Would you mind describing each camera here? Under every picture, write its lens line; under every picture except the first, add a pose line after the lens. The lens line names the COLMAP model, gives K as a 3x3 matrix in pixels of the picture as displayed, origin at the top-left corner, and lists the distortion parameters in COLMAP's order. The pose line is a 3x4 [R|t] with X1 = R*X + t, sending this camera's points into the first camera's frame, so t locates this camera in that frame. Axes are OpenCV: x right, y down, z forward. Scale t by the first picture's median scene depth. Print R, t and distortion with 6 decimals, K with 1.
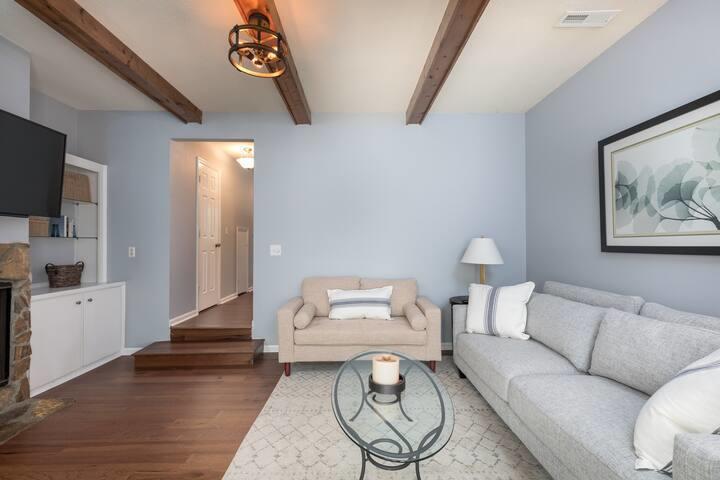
lens RADIAL K [[323.5, 0, 361.8], [0, 323.5, 240.6], [0, 0, 1]] dist [0.005336, 0.000047]
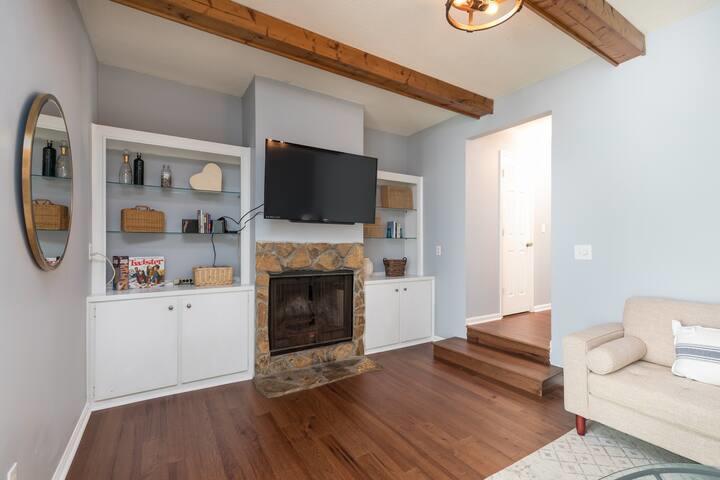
lens RADIAL K [[323.5, 0, 359.1], [0, 323.5, 241.4], [0, 0, 1]] dist [0.005336, 0.000047]
pose [[0.508798, -0.002894, -0.860881, 0.124089], [0.008763, 0.999960, 0.001818, -0.000660], [0.860841, -0.008469, 0.508803, 0.233111]]
